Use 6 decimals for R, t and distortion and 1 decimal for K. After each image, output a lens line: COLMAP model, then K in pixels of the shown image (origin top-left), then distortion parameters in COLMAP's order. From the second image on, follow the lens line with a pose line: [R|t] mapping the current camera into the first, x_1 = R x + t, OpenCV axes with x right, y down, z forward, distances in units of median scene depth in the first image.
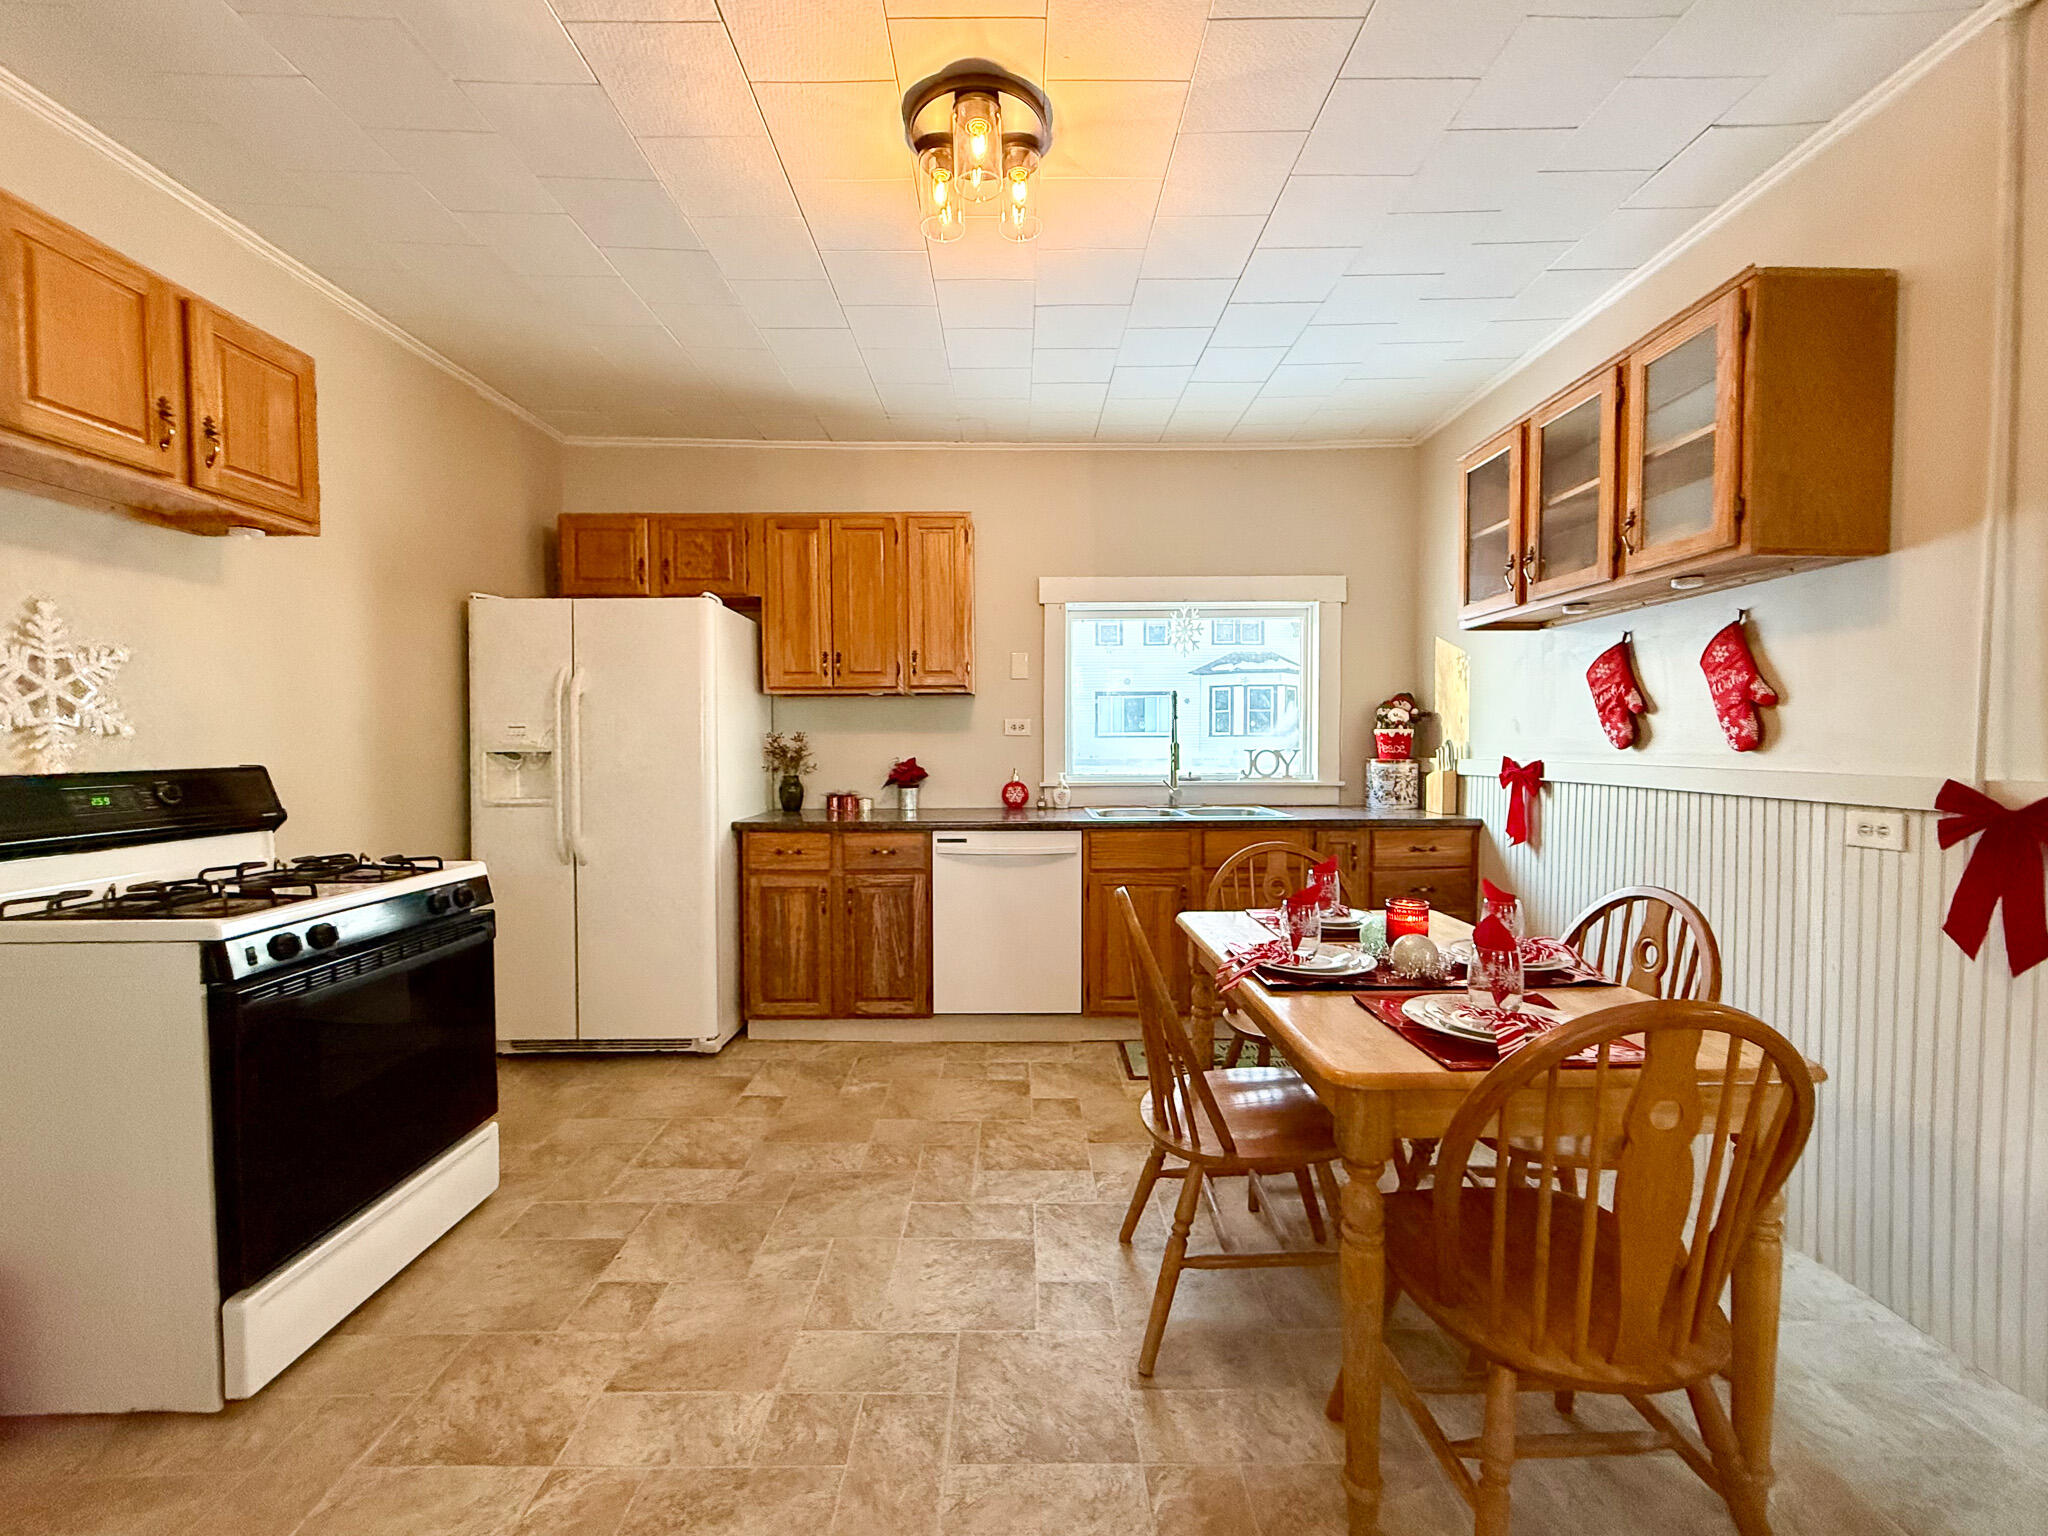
lens RADIAL K [[822.0, 0, 1021.4], [0, 822.0, 768.6], [0, 0, 1]] dist [-0.001212, -0.000015]
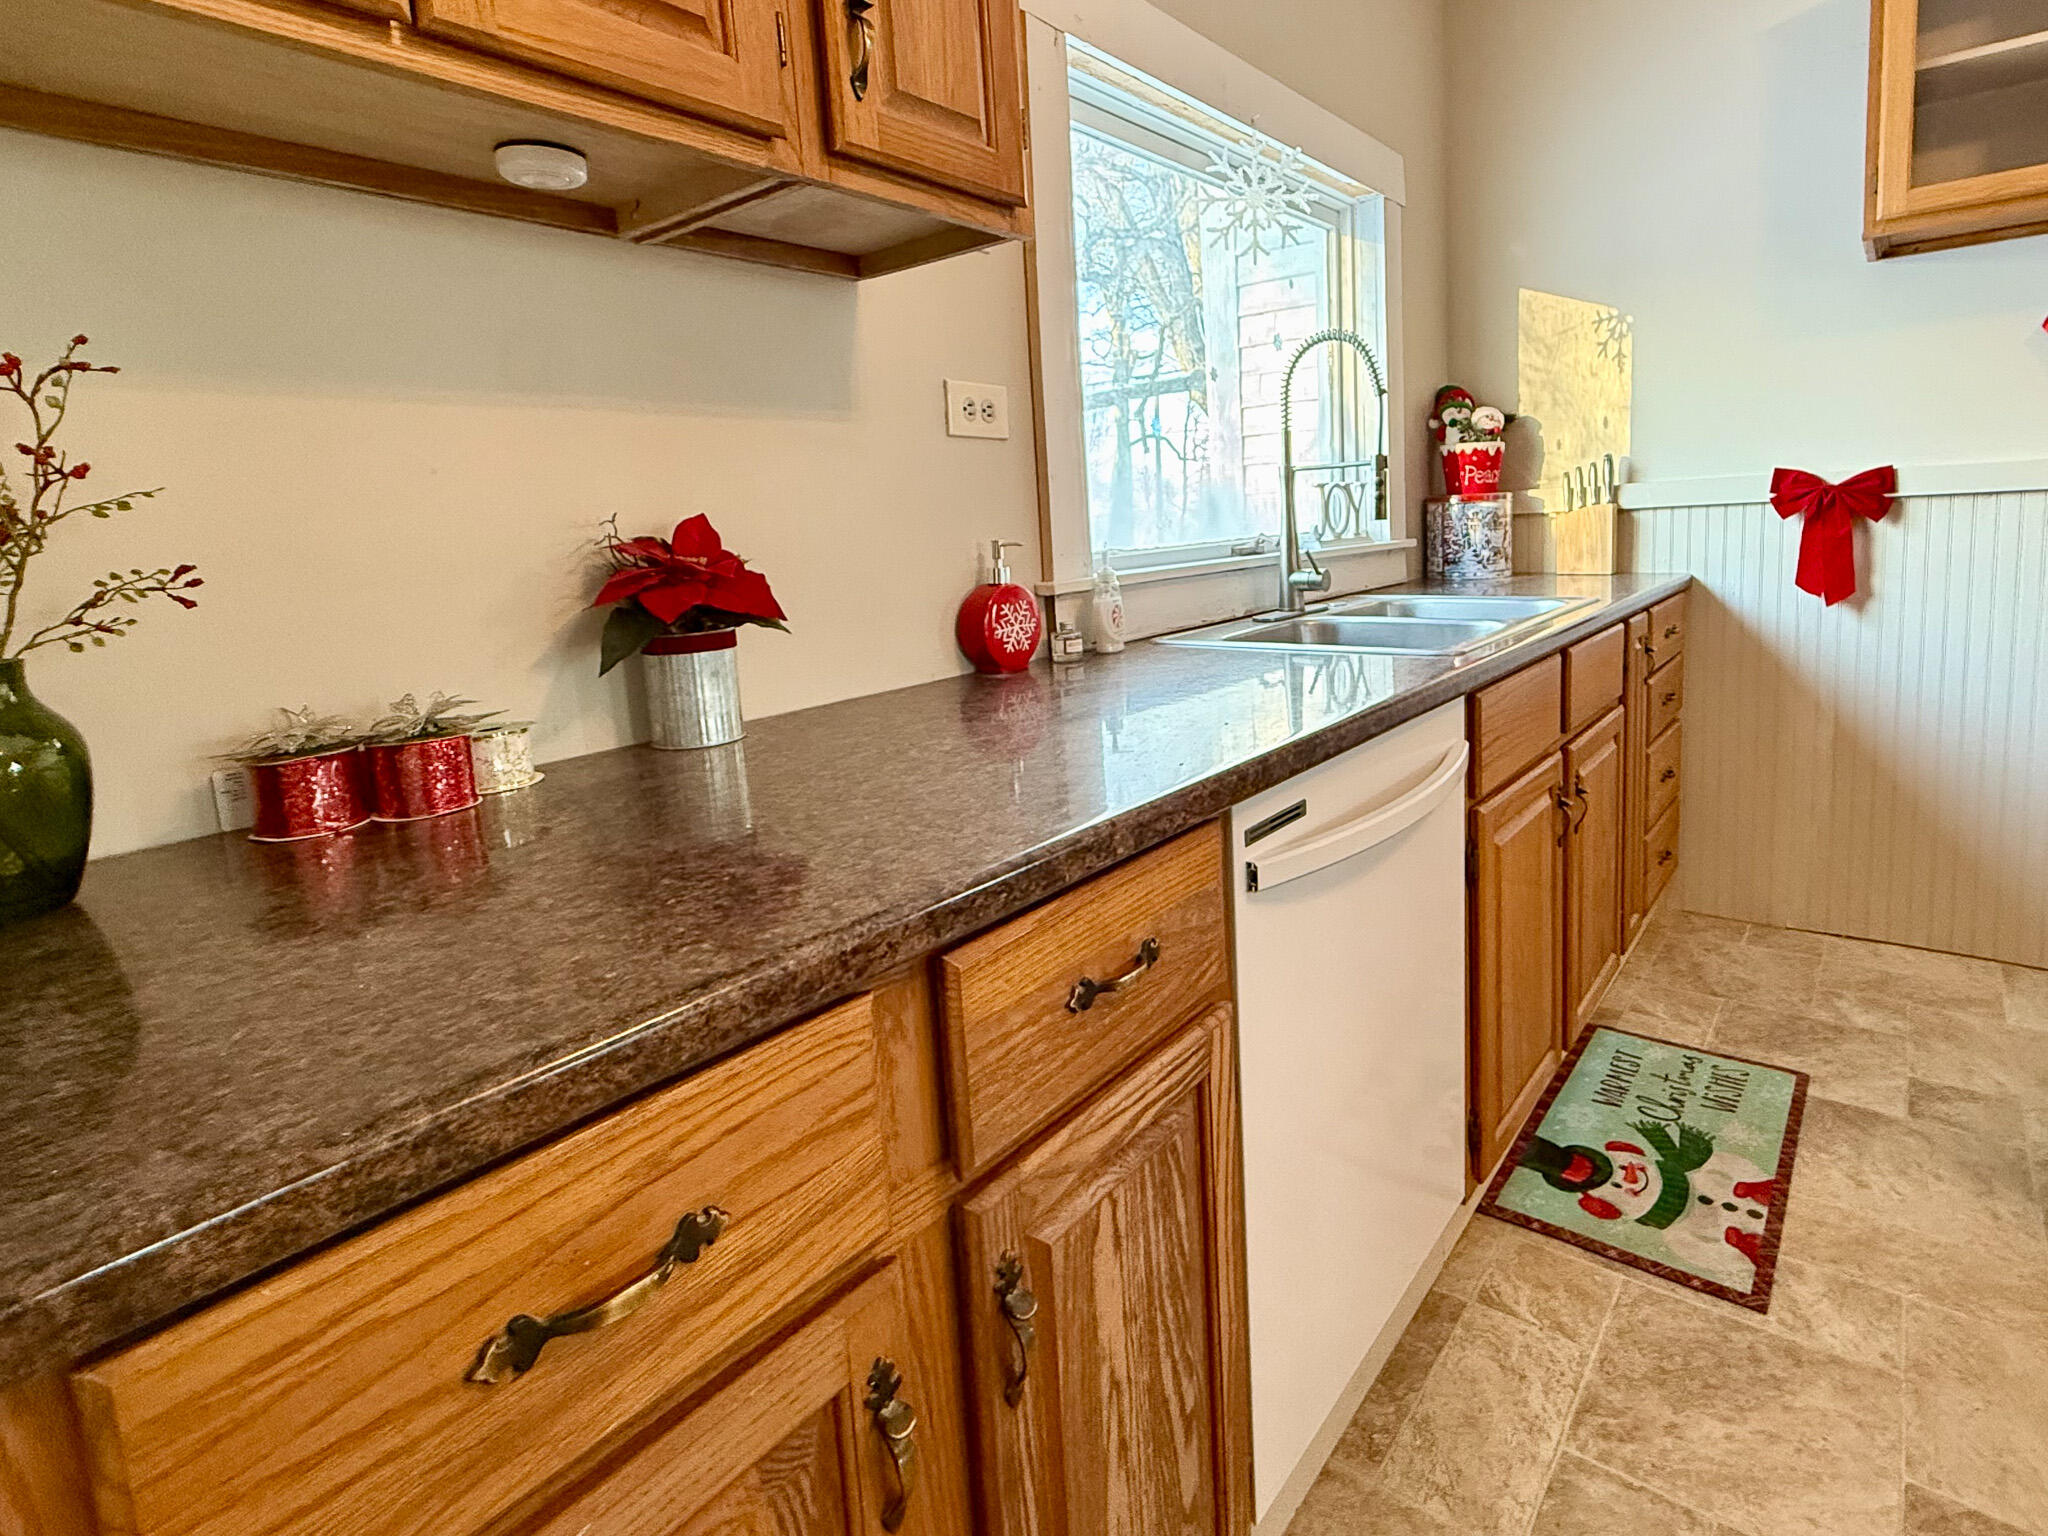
lens RADIAL K [[1030.0, 0, 1138.1], [0, 1030.0, 656.8], [0, 0, 1]] dist [0.016829, 0.000059]
pose [[0.596097, -0.134923, 0.791495, -0.341912], [0.072256, 0.990795, 0.114478, 0.001578], [-0.799655, -0.011050, 0.600359, 0.850654]]
